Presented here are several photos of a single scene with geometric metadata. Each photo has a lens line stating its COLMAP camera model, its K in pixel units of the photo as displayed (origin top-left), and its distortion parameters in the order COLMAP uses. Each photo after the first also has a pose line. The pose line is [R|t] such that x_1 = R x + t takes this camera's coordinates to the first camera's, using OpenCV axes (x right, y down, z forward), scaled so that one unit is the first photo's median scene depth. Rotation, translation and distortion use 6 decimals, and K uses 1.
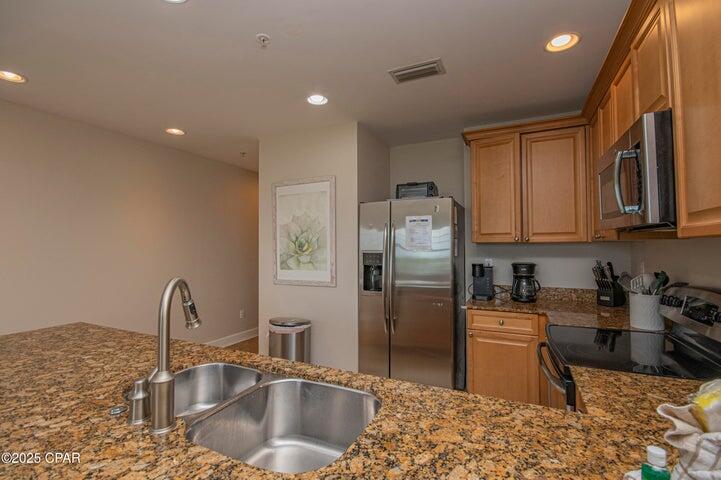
lens RADIAL K [[329.9, 0, 362.1], [0, 329.9, 238.3], [0, 0, 1]] dist [0.003902, -0.000882]
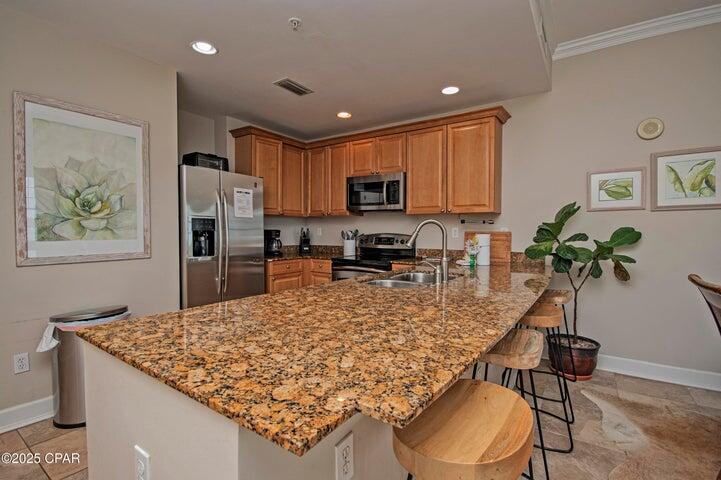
lens RADIAL K [[329.9, 0, 367.6], [0, 329.9, 242.4], [0, 0, 1]] dist [0.003902, -0.000882]
pose [[0.143856, -0.029049, 0.989172, -0.800809], [-0.028452, 0.999034, 0.033476, 0.062245], [-0.989189, -0.032960, 0.142891, 0.323327]]
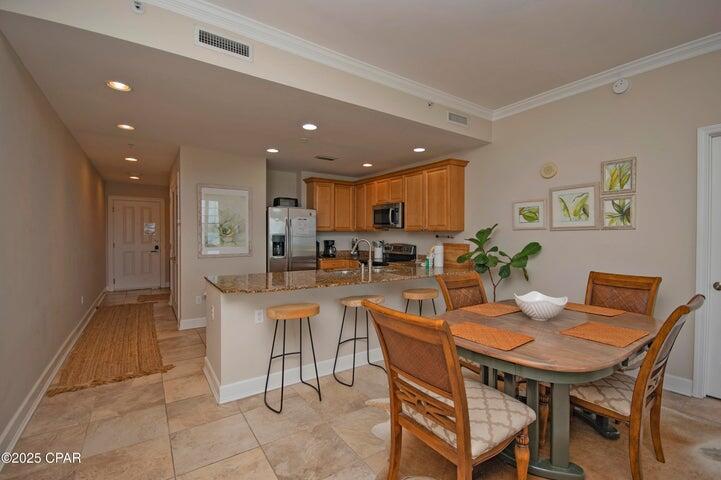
lens RADIAL K [[329.9, 0, 367.9], [0, 329.9, 236.8], [0, 0, 1]] dist [0.003902, -0.000882]
pose [[0.501033, 0.001250, 0.865427, -1.170296], [-0.027933, 0.999501, 0.014729, 0.010592], [-0.864977, -0.031554, 0.500818, -0.310780]]
